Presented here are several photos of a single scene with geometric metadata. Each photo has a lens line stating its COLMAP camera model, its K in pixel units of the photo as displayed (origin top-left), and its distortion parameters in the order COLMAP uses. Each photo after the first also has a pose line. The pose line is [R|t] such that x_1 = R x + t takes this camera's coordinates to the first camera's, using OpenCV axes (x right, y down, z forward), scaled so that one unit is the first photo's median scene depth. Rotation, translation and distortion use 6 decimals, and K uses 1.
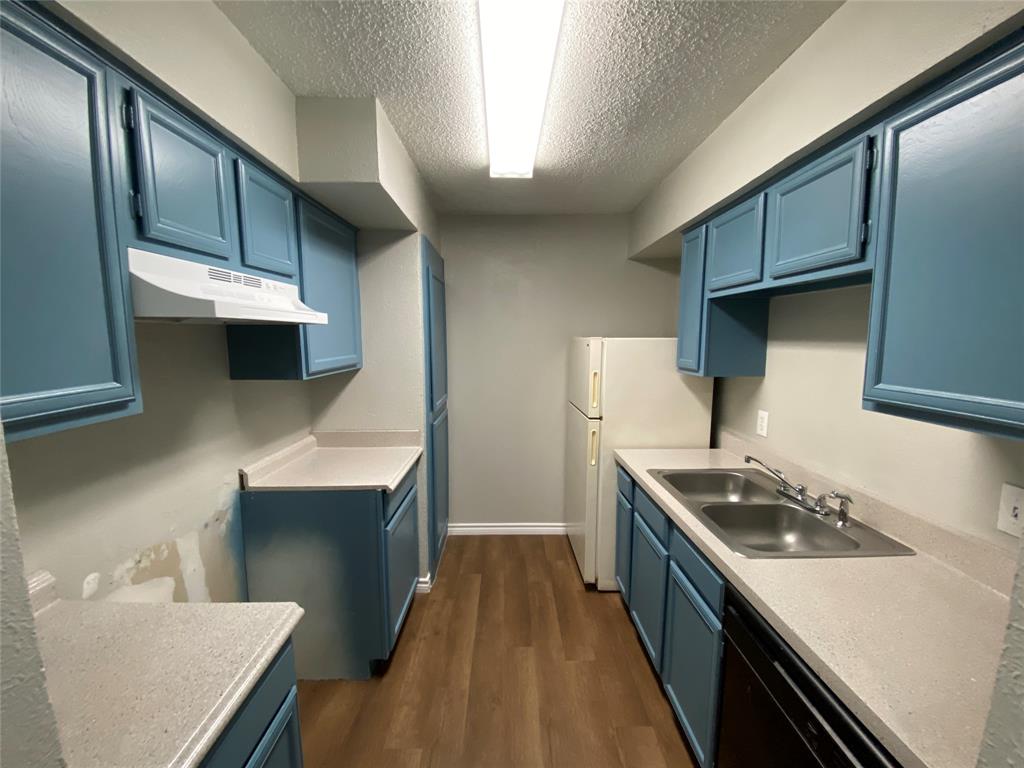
lens RADIAL K [[418.2, 0, 512.0], [0, 418.2, 384.0], [0, 0, 1]] dist [0.025723, -0.023589]
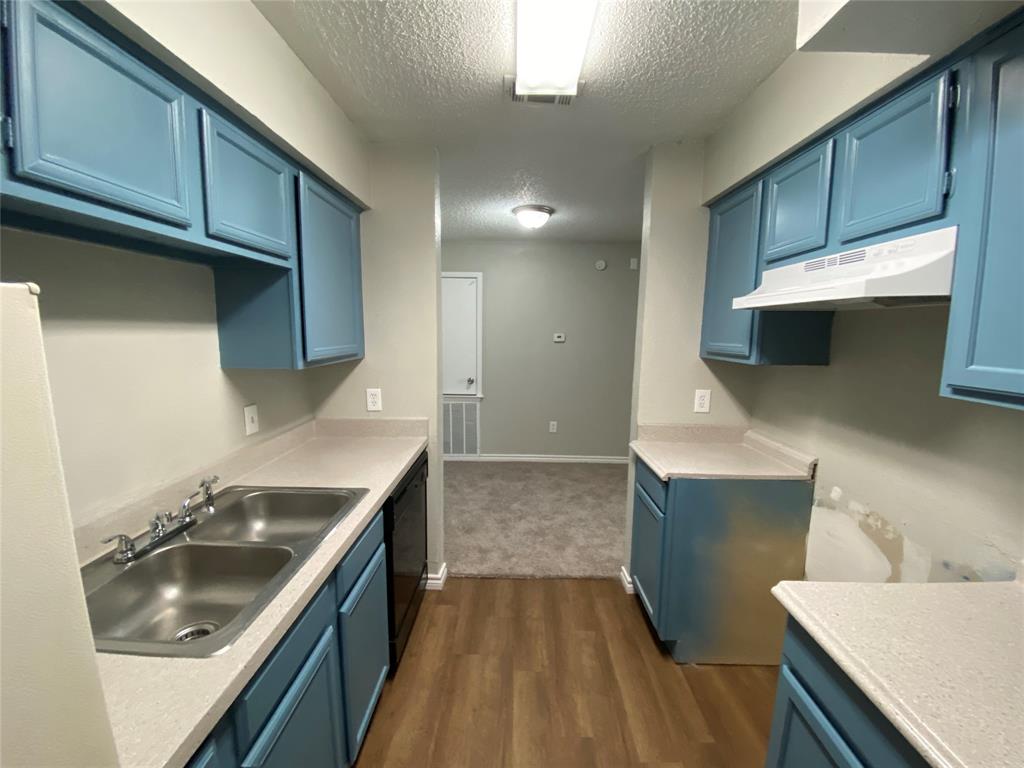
lens RADIAL K [[418.2, 0, 512.0], [0, 418.2, 384.0], [0, 0, 1]] dist [0.025723, -0.023589]
pose [[-0.999588, -0.011862, 0.026132, 0.057540], [-0.005174, 0.970148, 0.242459, -0.163885], [-0.028228, 0.242224, -0.969810, 1.625370]]
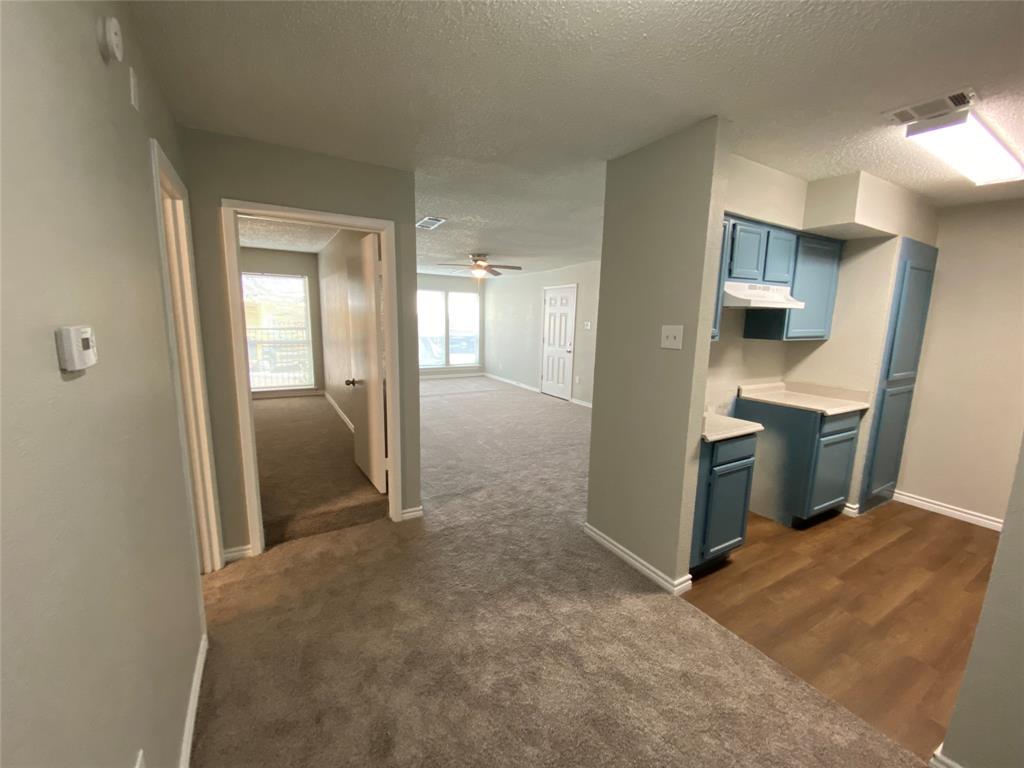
lens RADIAL K [[418.2, 0, 512.0], [0, 418.2, 384.0], [0, 0, 1]] dist [0.025723, -0.023589]
pose [[0.500088, 0.152910, -0.852367, 0.497477], [-0.123269, 0.986834, 0.104710, 0.132649], [0.857156, 0.052706, 0.512353, -0.925122]]
